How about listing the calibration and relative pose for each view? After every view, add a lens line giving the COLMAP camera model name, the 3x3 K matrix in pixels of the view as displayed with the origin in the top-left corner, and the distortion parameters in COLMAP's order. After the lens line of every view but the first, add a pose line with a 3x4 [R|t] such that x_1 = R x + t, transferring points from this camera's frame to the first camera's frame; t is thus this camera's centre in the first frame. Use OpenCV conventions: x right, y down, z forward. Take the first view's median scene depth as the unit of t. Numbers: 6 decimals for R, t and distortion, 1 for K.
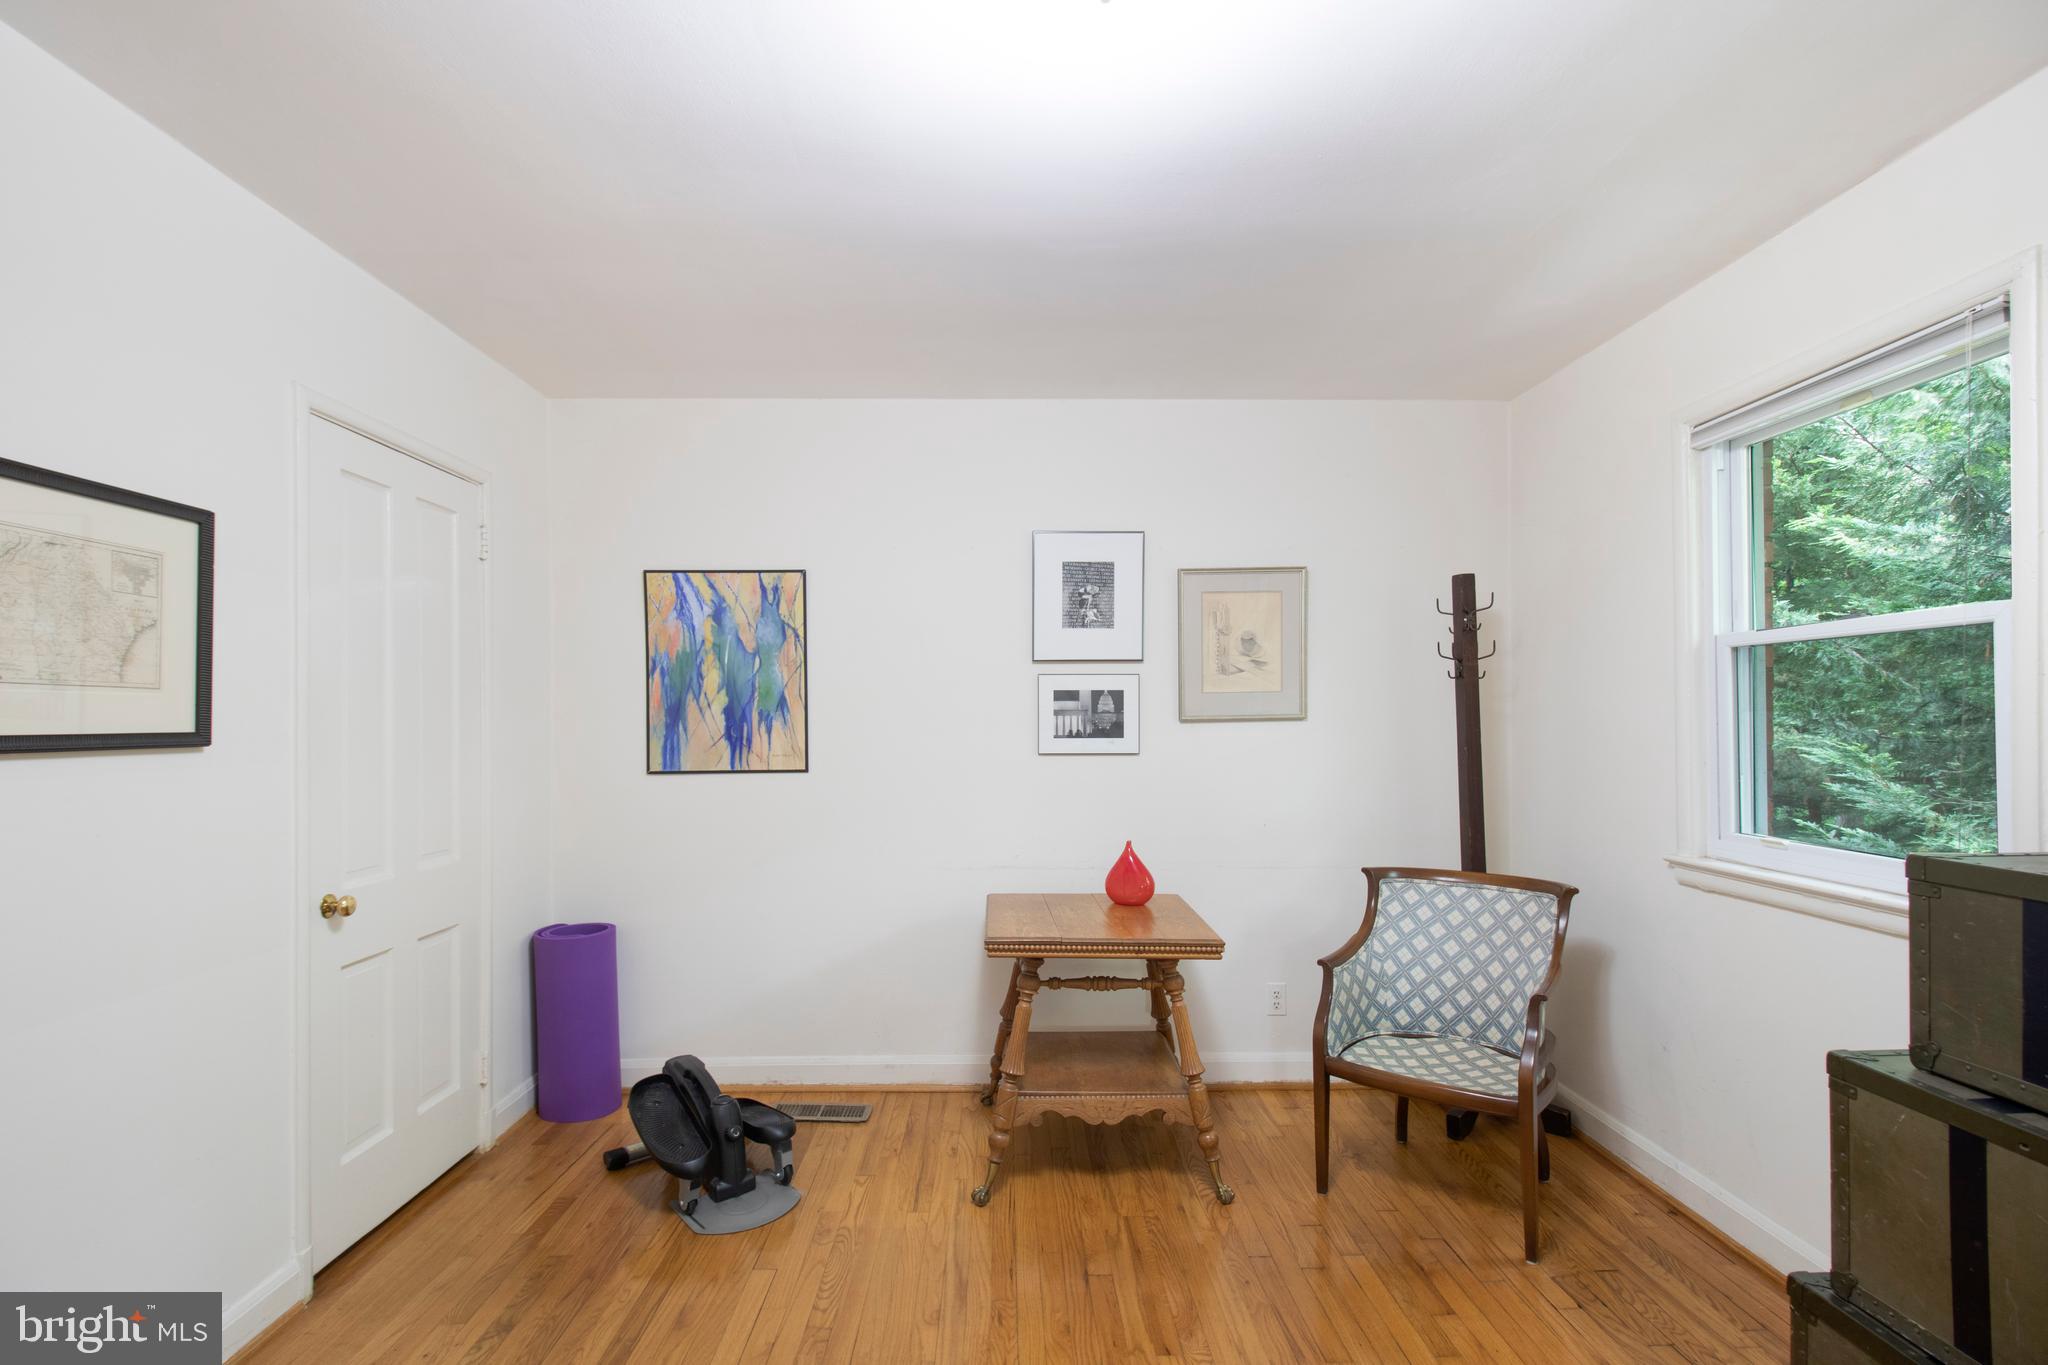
lens RADIAL K [[952.9, 0, 1012.7], [0, 952.9, 722.2], [0, 0, 1]] dist [0.026180, -0.014112]
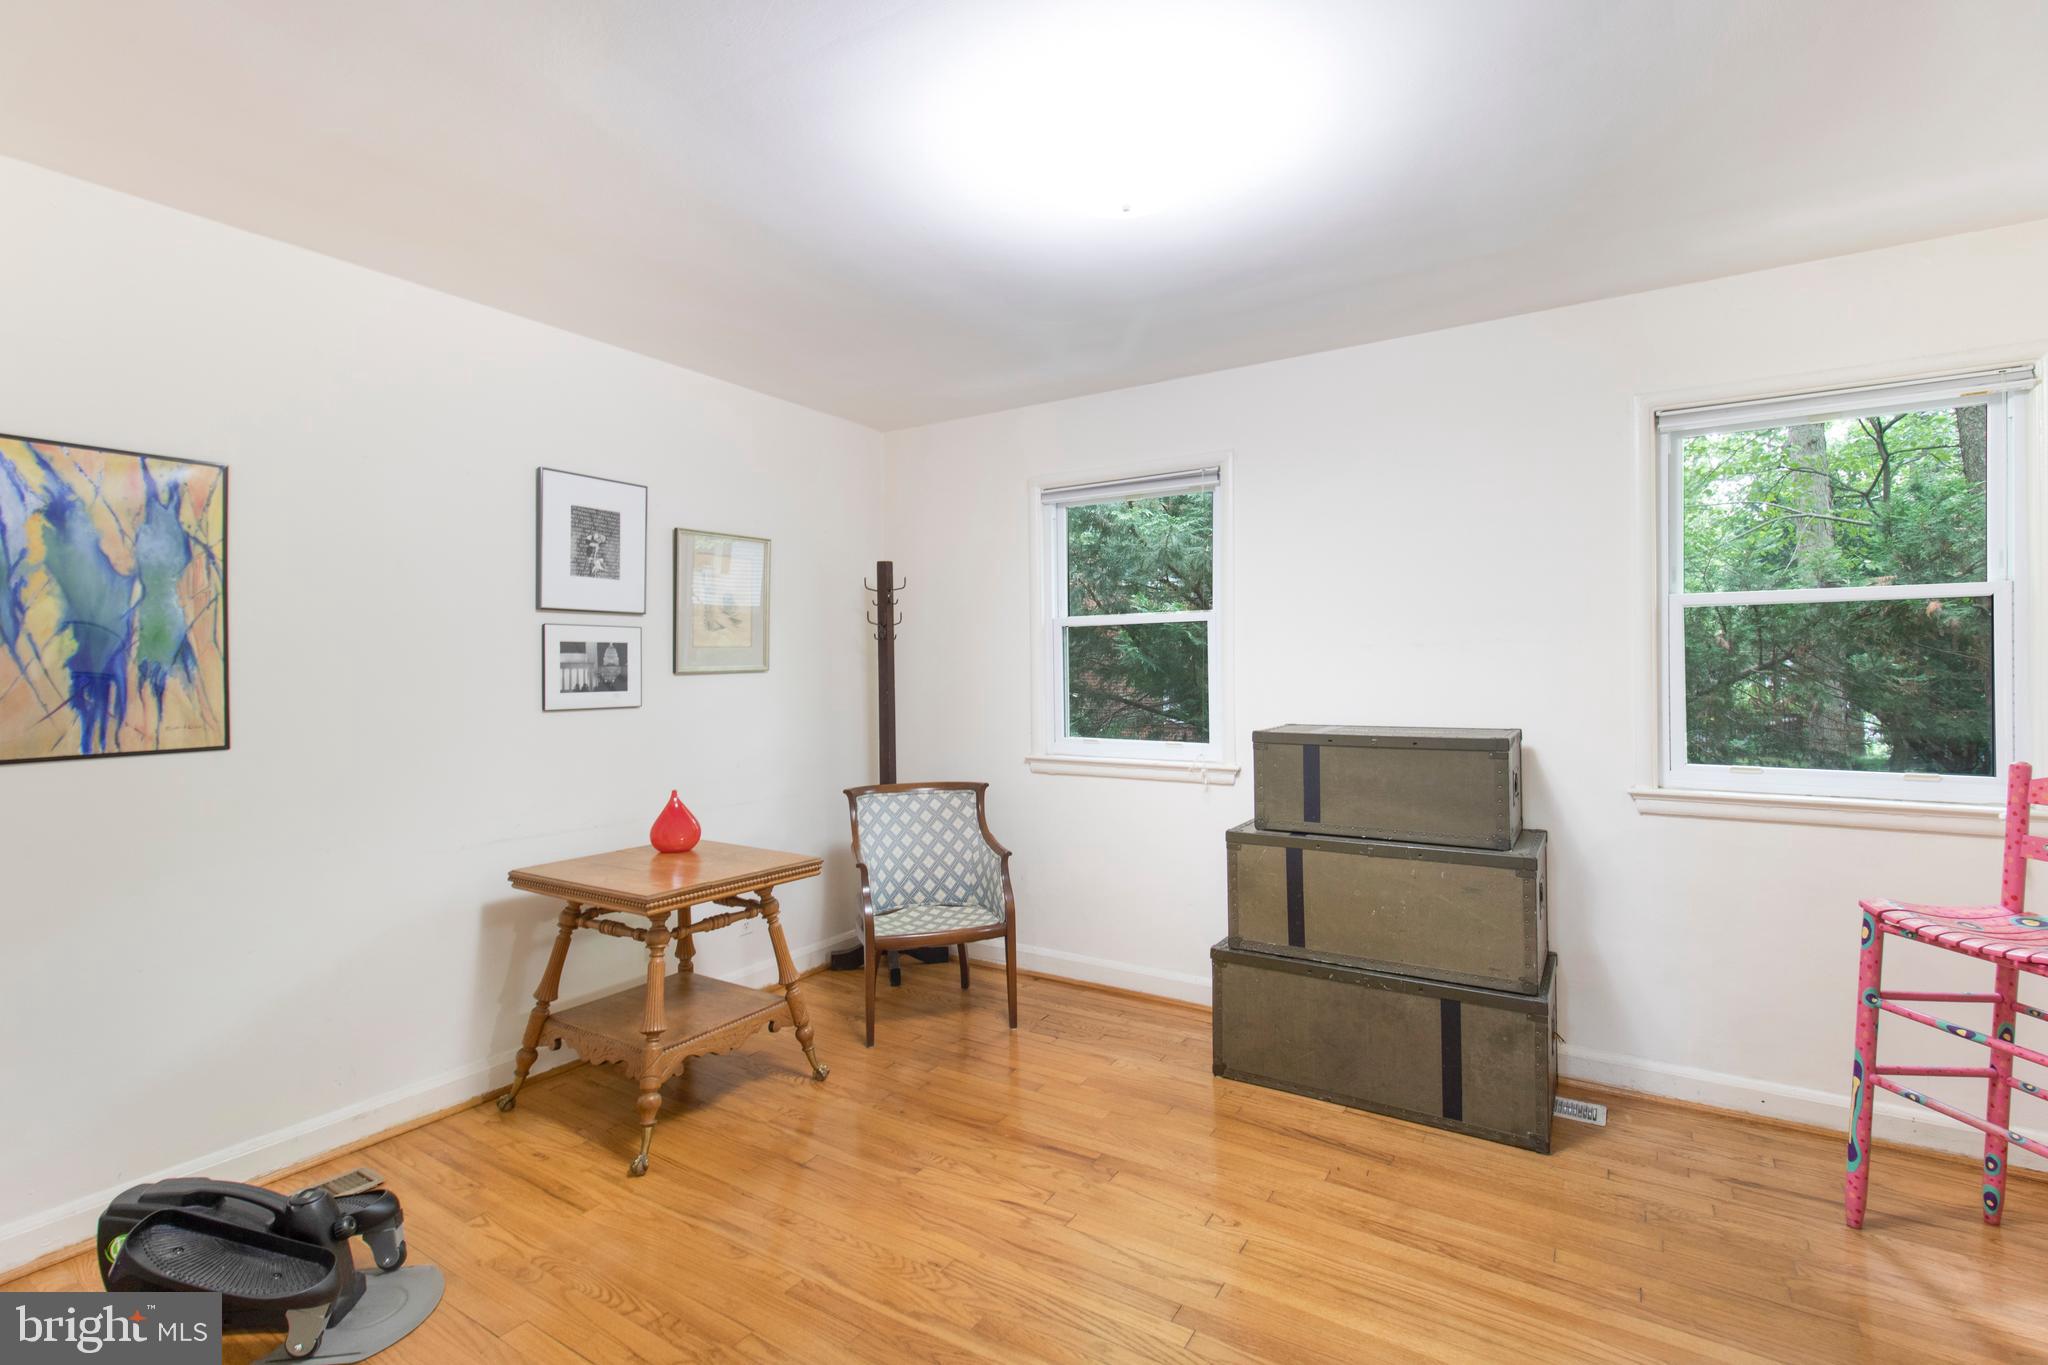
lens RADIAL K [[952.9, 0, 1016.1], [0, 952.9, 672.1], [0, 0, 1]] dist [0.026180, -0.014112]
pose [[0.549695, -0.006161, 0.835342, -0.495247], [0.007845, 0.999967, 0.002212, -0.002182], [-0.835328, 0.005337, 0.549725, 0.115330]]
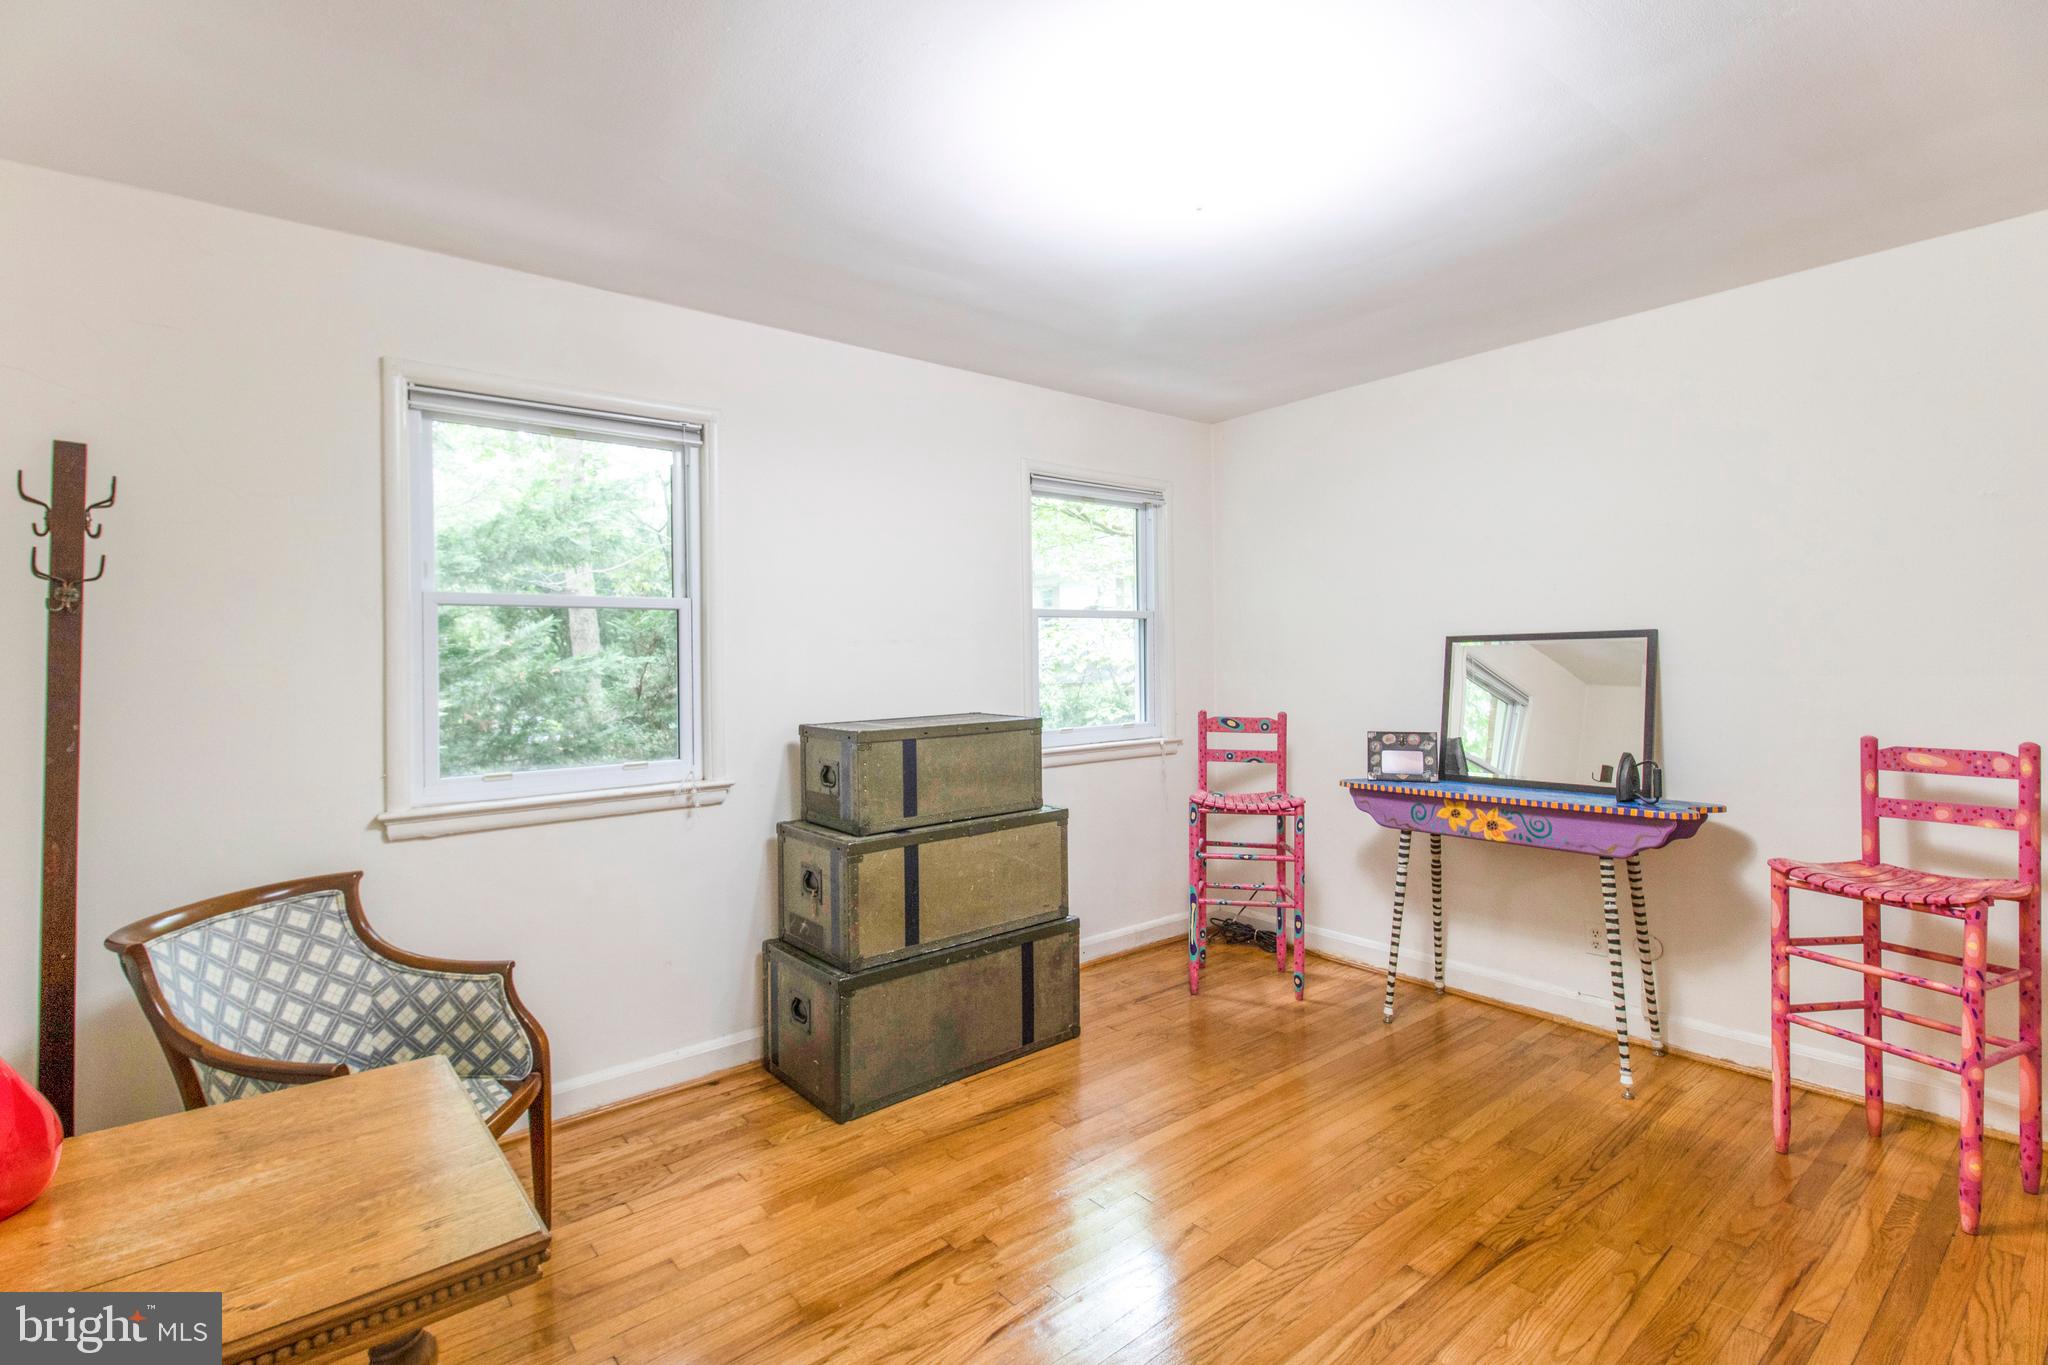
lens RADIAL K [[952.9, 0, 1027.7], [0, 952.9, 661.5], [0, 0, 1]] dist [0.026180, -0.014112]
pose [[-0.629034, 0.010239, 0.777310, -0.360572], [0.020331, 0.999788, 0.003283, -0.003545], [-0.777112, 0.017869, -0.629109, 0.848952]]
